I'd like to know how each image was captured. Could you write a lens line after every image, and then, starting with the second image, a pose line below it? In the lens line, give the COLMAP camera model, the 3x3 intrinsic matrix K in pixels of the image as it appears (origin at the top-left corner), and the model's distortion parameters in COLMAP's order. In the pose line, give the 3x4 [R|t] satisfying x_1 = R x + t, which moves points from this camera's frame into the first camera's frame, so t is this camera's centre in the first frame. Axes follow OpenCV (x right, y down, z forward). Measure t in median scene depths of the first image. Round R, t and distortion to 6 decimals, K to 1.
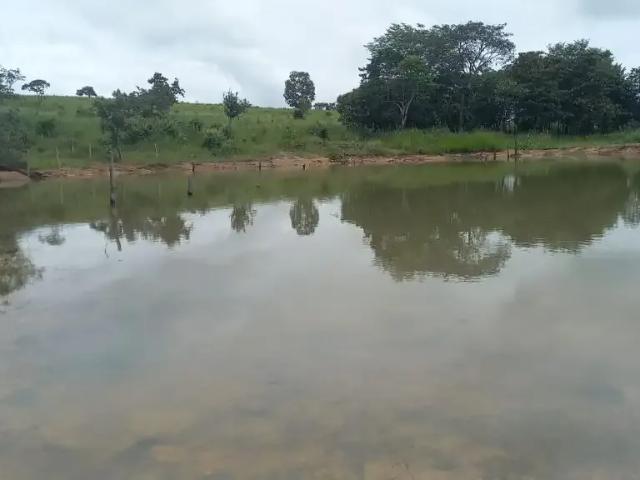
lens RADIAL K [[605.3, 0, 320.0], [0, 605.3, 240.0], [0, 0, 1]] dist [0.072759, -0.116871]
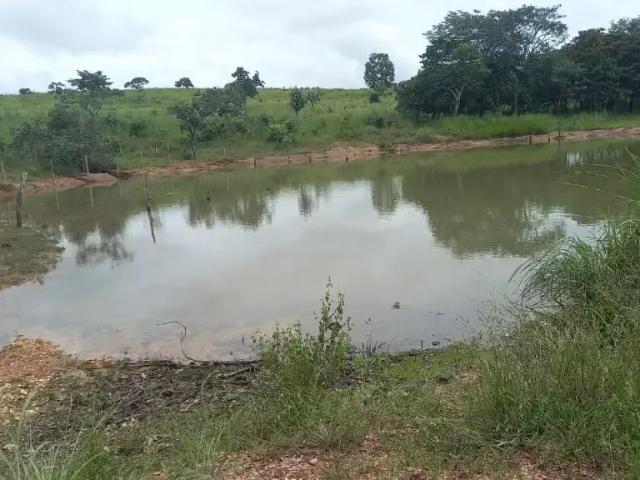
lens RADIAL K [[605.3, 0, 320.0], [0, 605.3, 240.0], [0, 0, 1]] dist [0.072759, -0.116871]
pose [[0.987096, -0.013314, -0.159577, 0.068344], [0.019291, 0.999167, 0.035968, -0.007991], [0.158965, -0.038582, 0.986530, -0.083510]]
